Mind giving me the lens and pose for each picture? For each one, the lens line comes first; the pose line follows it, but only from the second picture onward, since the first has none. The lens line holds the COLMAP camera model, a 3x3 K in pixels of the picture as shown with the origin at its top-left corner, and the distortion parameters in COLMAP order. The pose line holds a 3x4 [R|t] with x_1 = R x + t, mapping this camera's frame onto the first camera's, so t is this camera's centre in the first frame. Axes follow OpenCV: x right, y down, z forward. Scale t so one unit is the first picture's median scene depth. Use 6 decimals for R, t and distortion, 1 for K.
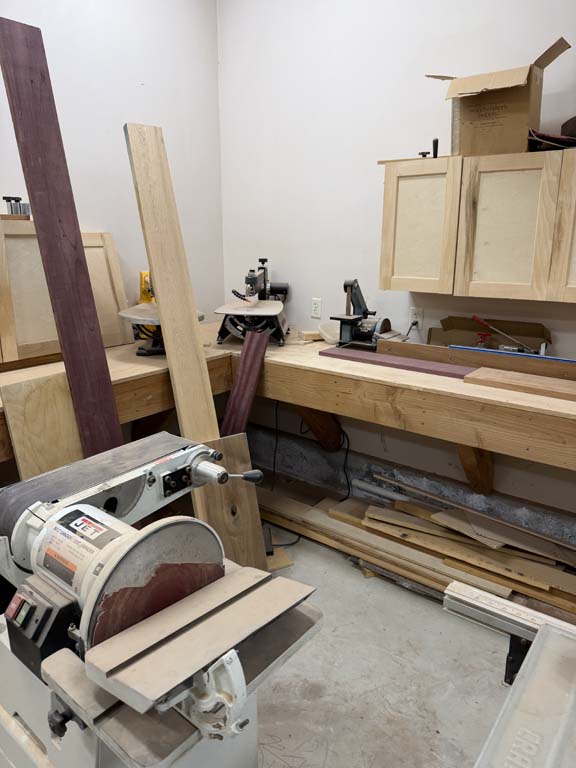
lens RADIAL K [[547.6, 0, 296.5], [0, 547.6, 398.1], [0, 0, 1]] dist [0.031744, -0.041223]
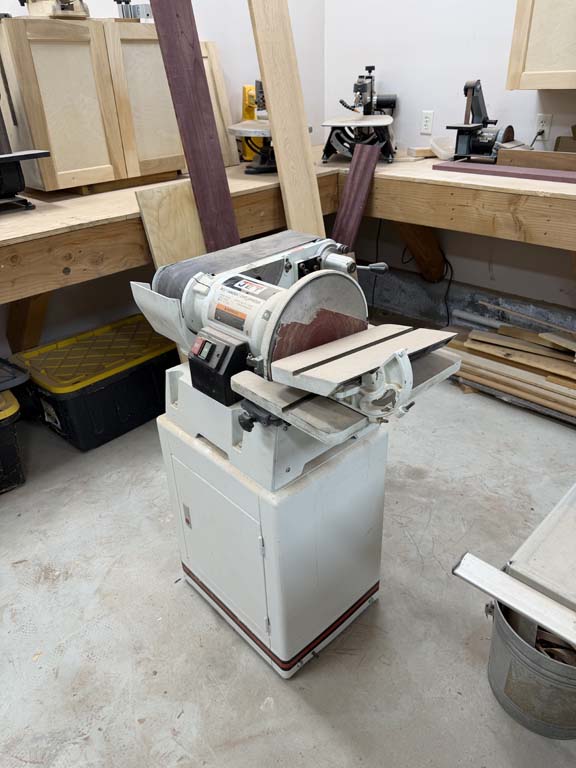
lens RADIAL K [[547.6, 0, 285.4], [0, 547.6, 407.0], [0, 0, 1]] dist [0.031744, -0.041223]
pose [[0.987456, 0.041947, -0.152221, -0.052810], [-0.000766, 0.965328, 0.261039, 0.077928], [0.157893, -0.257648, 0.953251, -0.064199]]
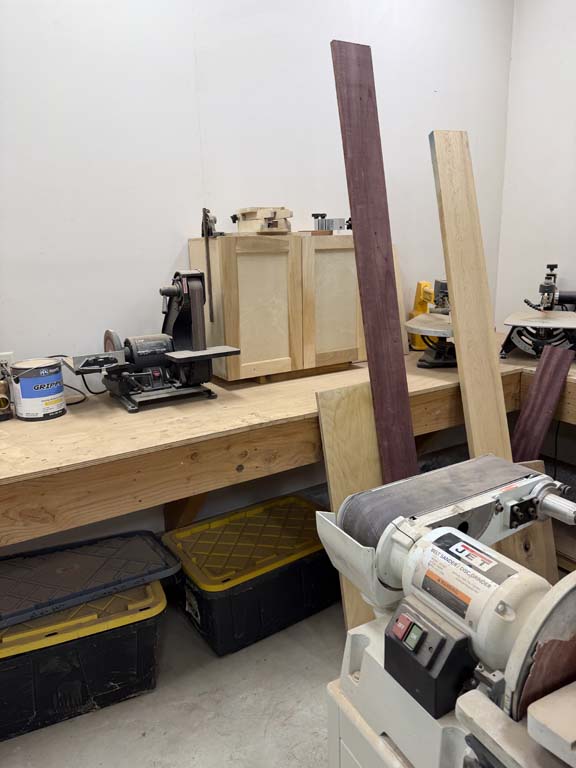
lens RADIAL K [[547.6, 0, 272.6], [0, 547.6, 399.2], [0, 0, 1]] dist [0.031744, -0.041223]
pose [[0.913371, 0.071588, -0.400785, -0.145483], [-0.077625, 0.996982, 0.001178, -0.001945], [0.399660, 0.030035, 0.916171, 0.001854]]
